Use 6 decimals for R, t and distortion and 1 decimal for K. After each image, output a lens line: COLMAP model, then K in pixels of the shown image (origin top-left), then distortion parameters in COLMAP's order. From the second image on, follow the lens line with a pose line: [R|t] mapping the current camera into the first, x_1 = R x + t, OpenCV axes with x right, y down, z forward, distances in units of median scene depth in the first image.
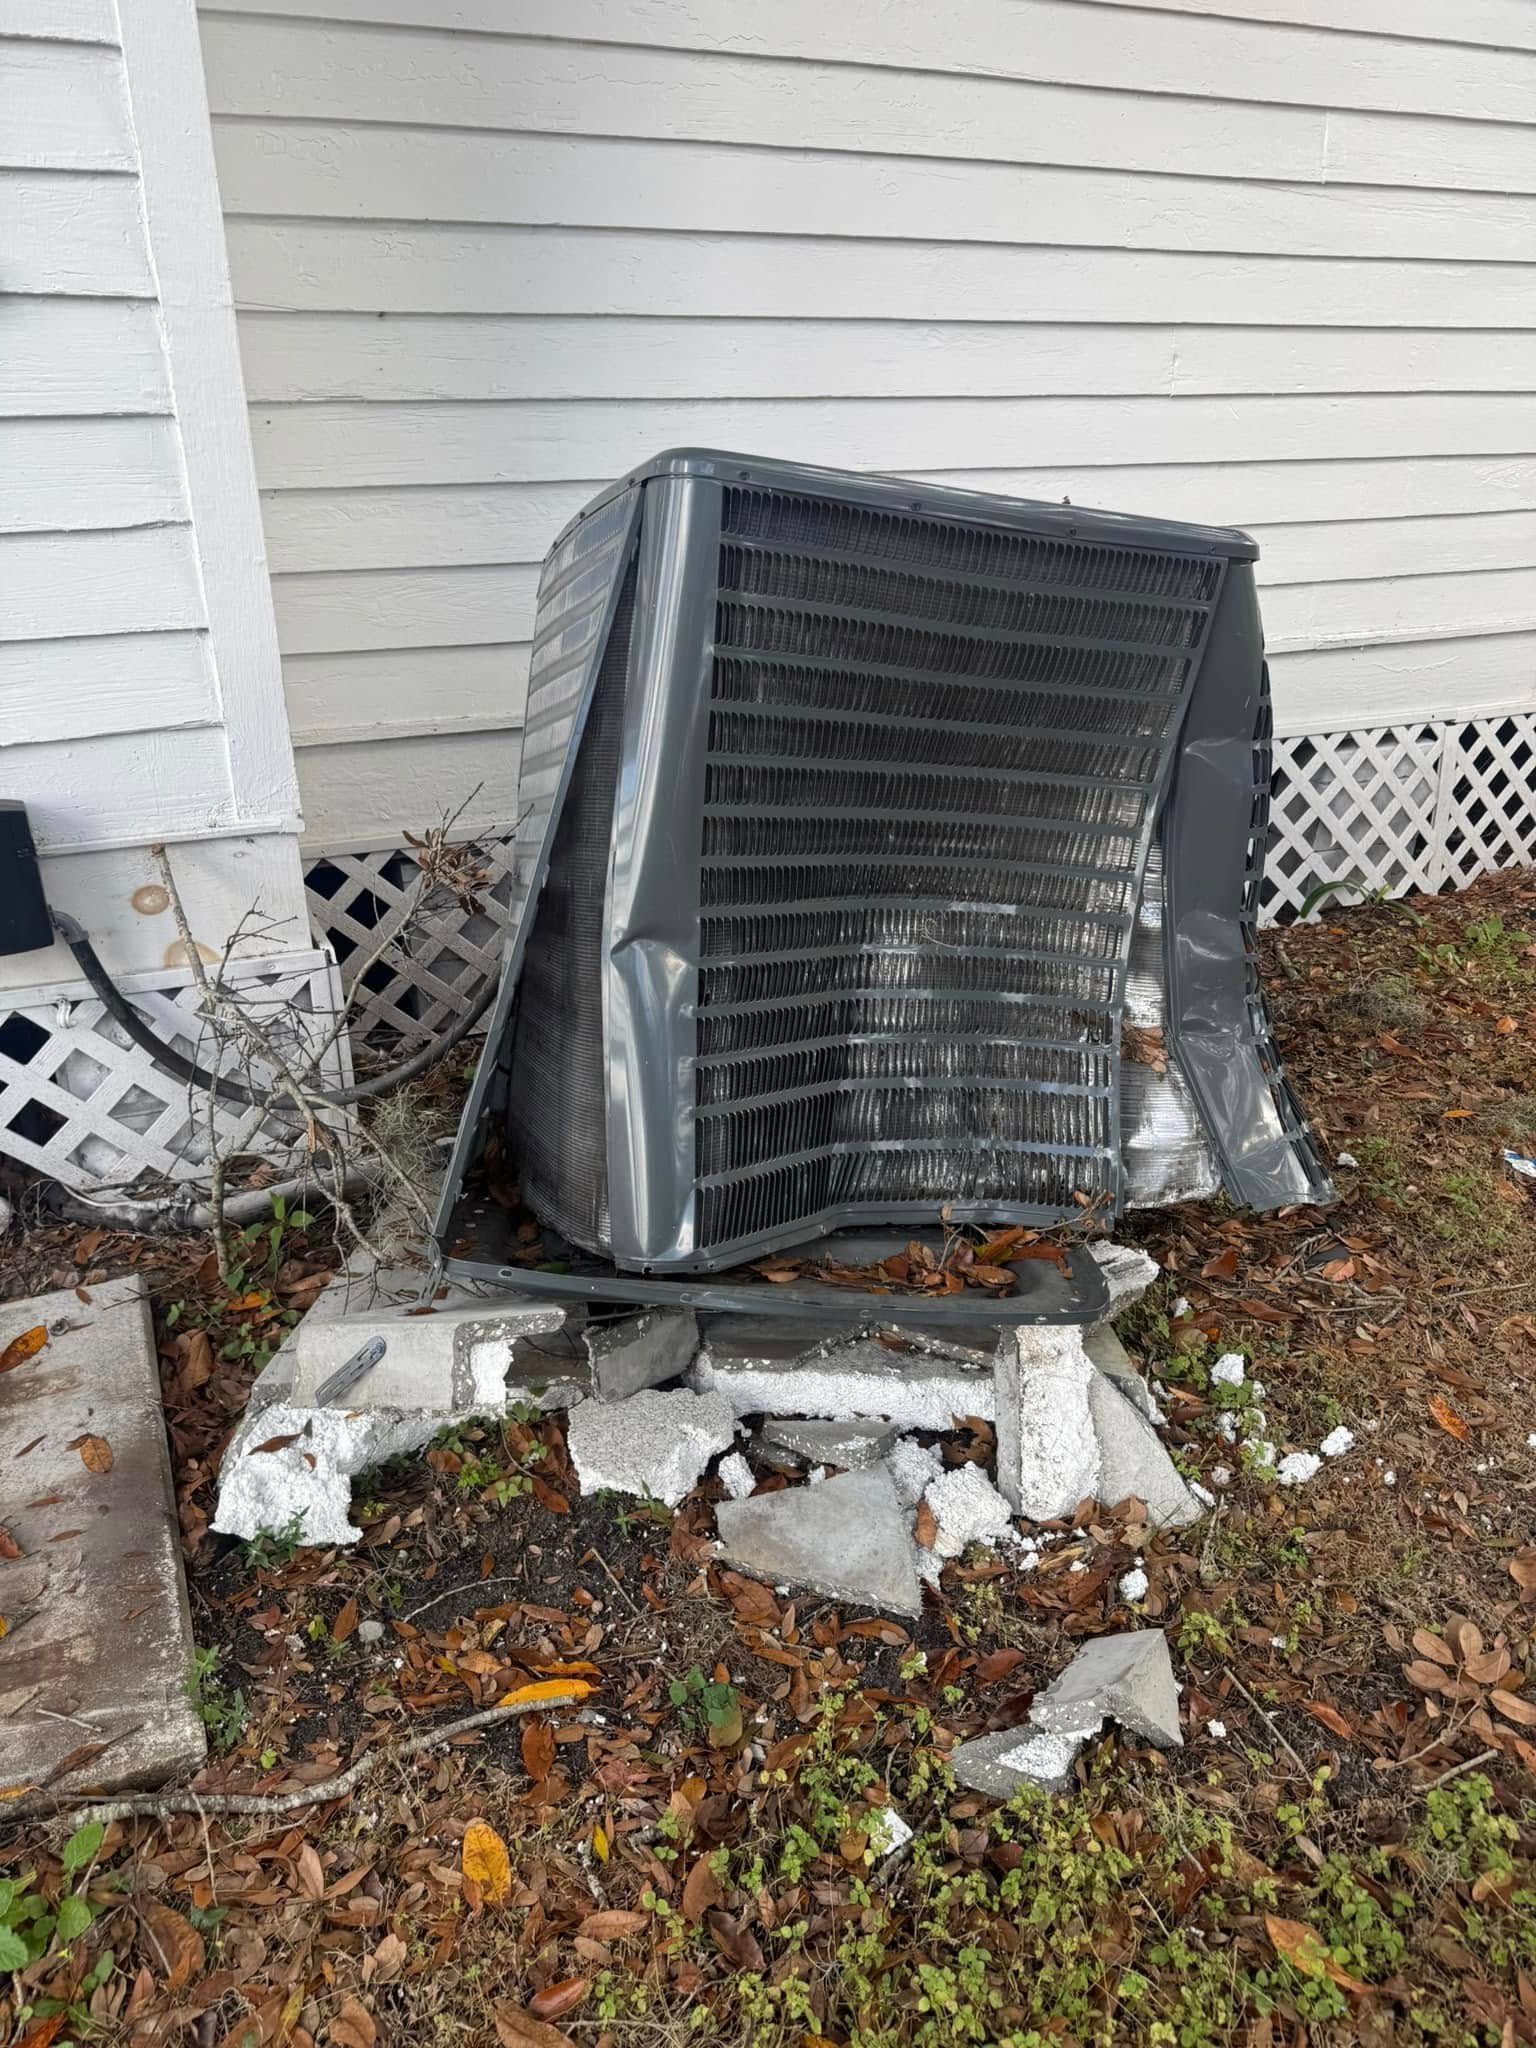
lens RADIAL K [[1512.3, 0, 819.6], [0, 1512.3, 989.5], [0, 0, 1]] dist [0.010378, -0.003426]
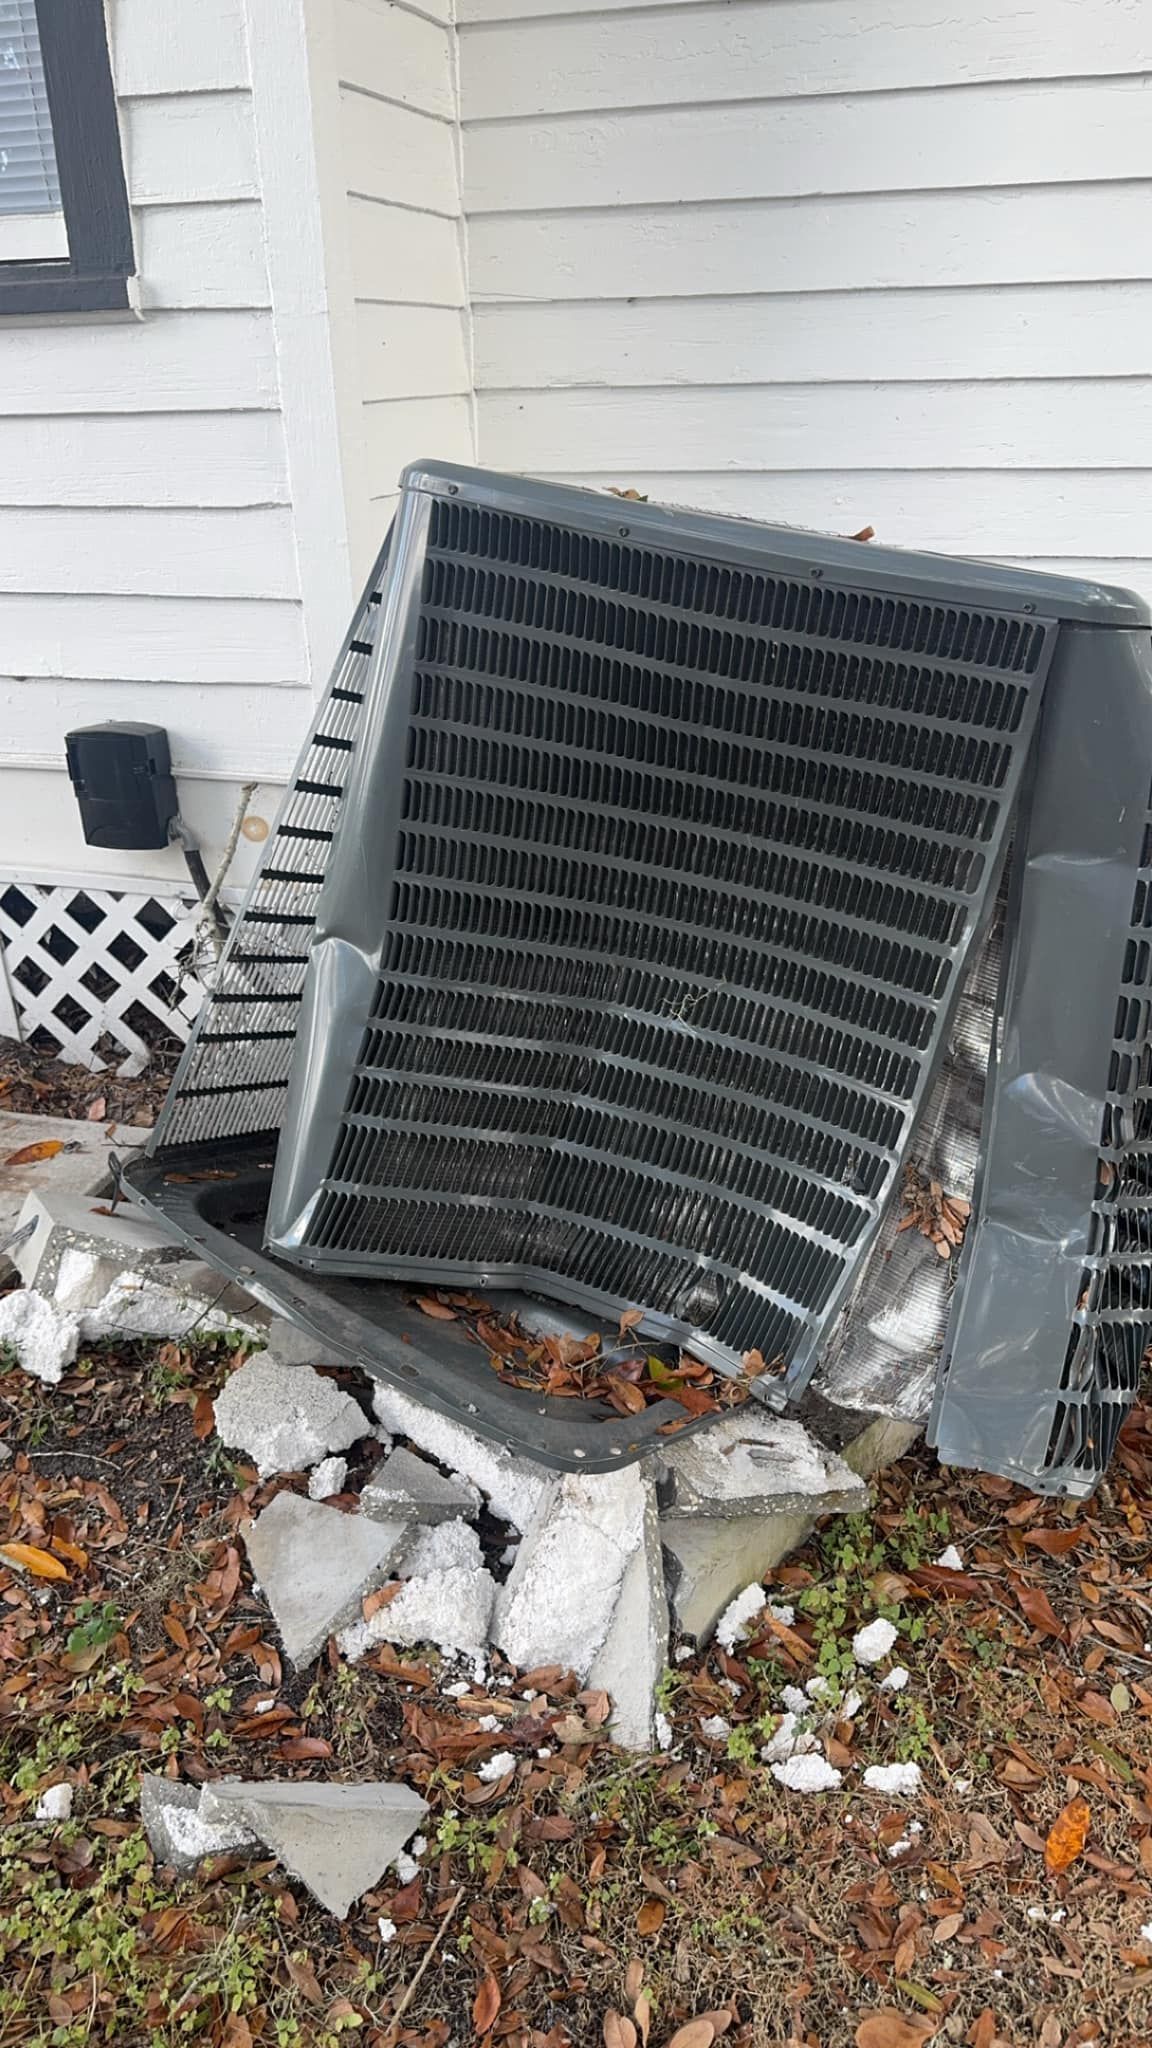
lens RADIAL K [[1611.1, 0, 576.0], [0, 1611.1, 1024.0], [0, 0, 1]] dist [0.009932, -0.006572]
pose [[0.742603, 0.248617, -0.621877, 0.632130], [-0.229944, 0.966748, 0.111908, -0.124942], [0.629021, 0.059894, 0.775078, 0.238322]]
